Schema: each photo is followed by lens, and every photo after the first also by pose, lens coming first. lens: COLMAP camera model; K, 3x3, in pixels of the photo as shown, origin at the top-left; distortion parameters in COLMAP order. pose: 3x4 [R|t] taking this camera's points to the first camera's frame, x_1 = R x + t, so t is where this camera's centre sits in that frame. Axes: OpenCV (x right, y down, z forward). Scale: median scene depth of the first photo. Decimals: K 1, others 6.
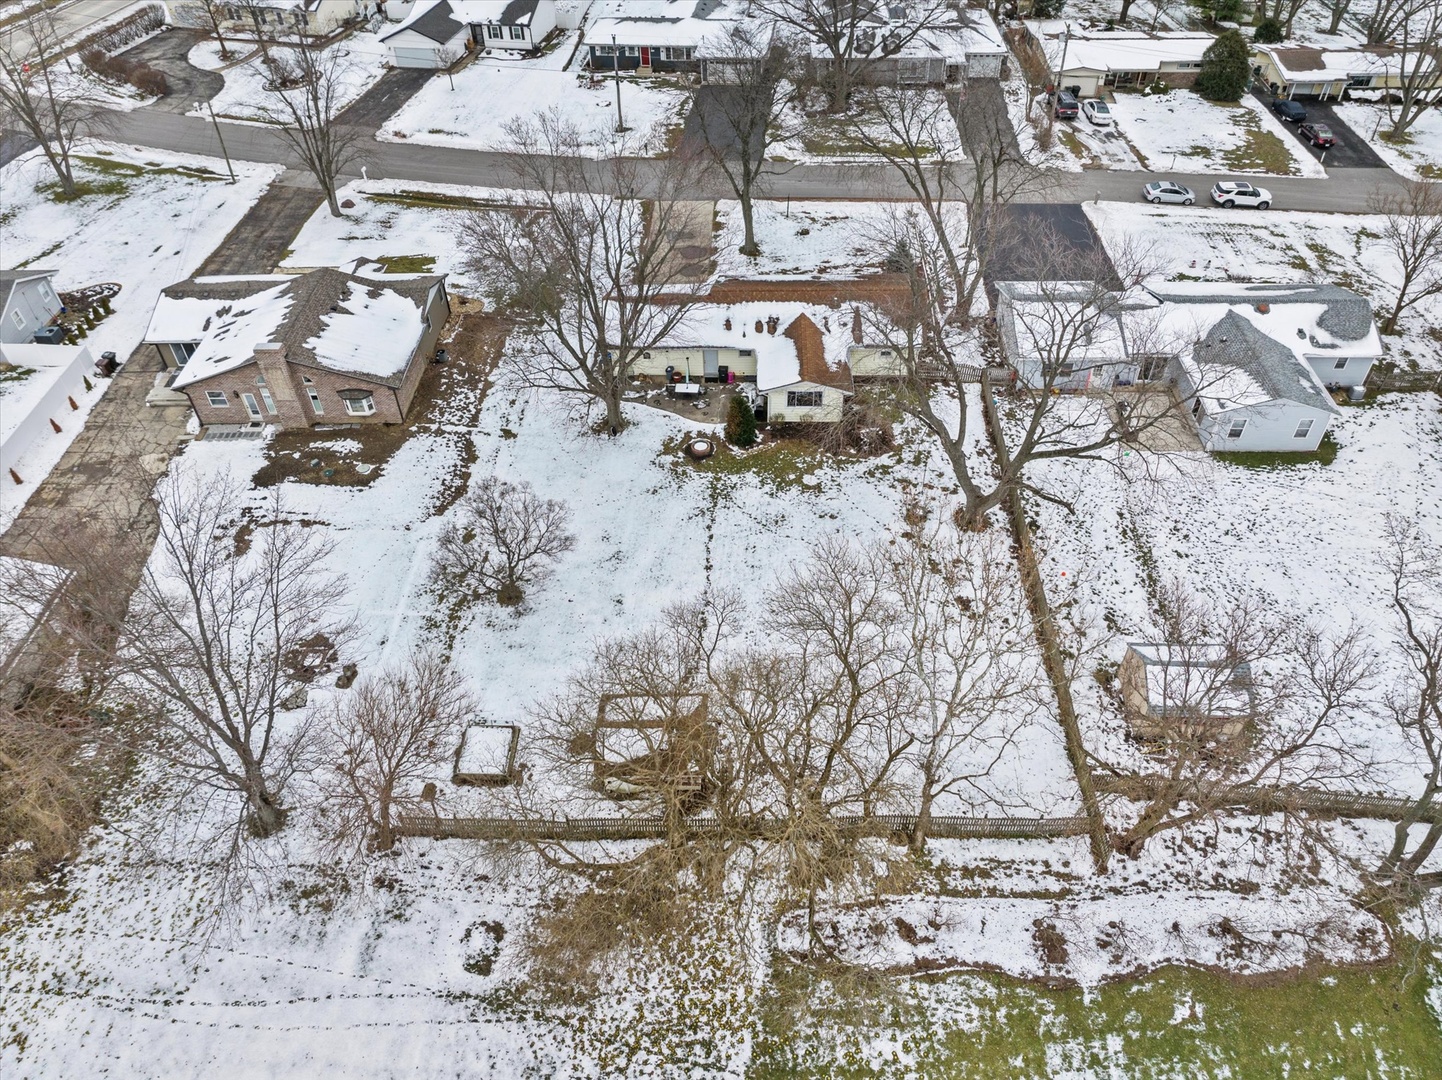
lens RADIAL K [[1026.2, 0, 721.0], [0, 1026.2, 540.0], [0, 0, 1]] dist [-0.029710, -0.002949]
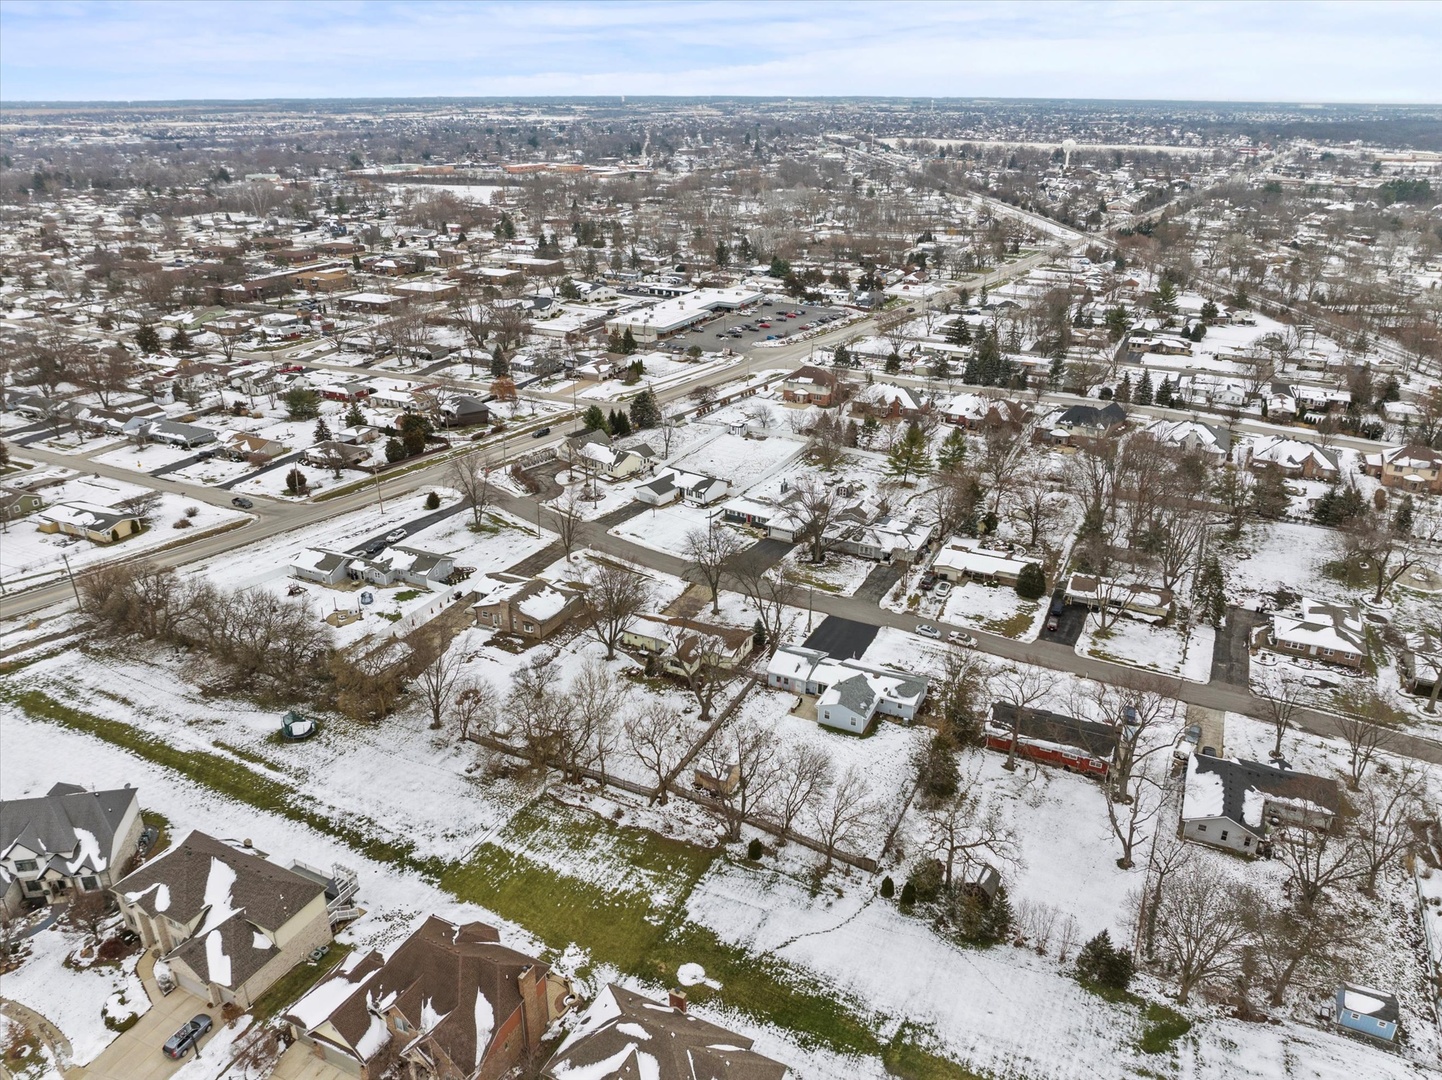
lens RADIAL K [[1026.2, 0, 721.0], [0, 1026.2, 540.0], [0, 0, 1]] dist [-0.029710, -0.002949]
pose [[0.914644, 0.188716, -0.357509, 0.904365], [-0.302087, 0.906741, -0.294219, 0.261441], [0.268644, 0.377104, 0.886354, -1.179421]]
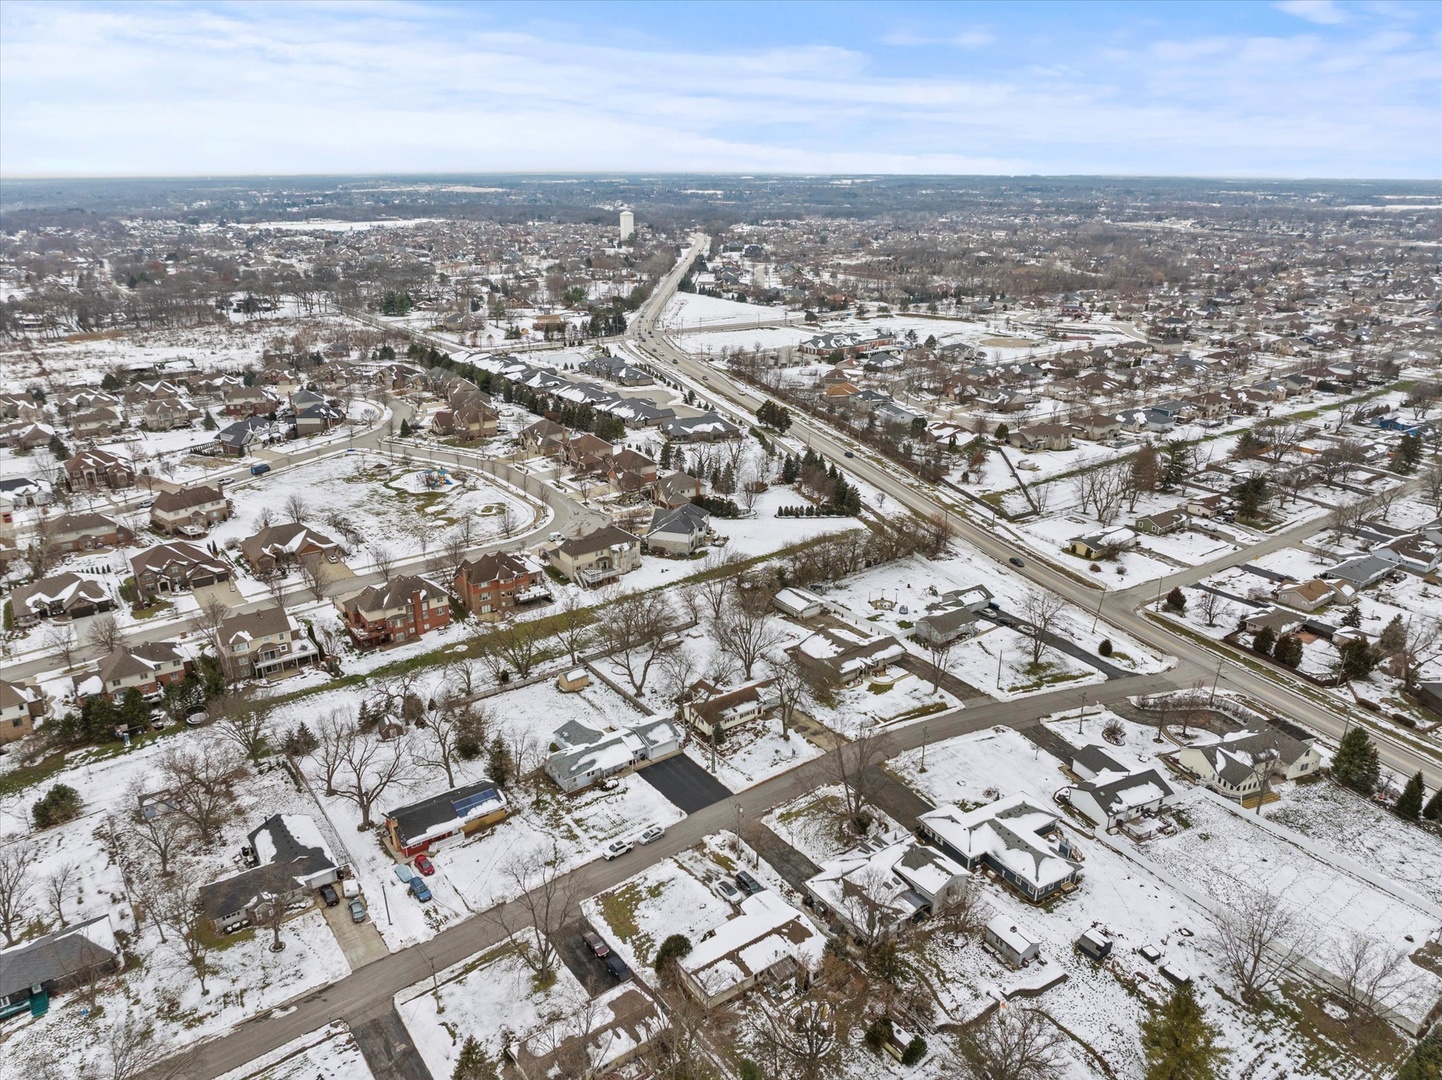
lens RADIAL K [[1026.2, 0, 721.0], [0, 1026.2, 540.0], [0, 0, 1]] dist [-0.029710, -0.002949]
pose [[-0.786200, 0.235882, -0.571183, 1.535964], [-0.420909, 0.472344, 0.774421, -2.515229], [0.452467, 0.849265, -0.272072, 1.321680]]
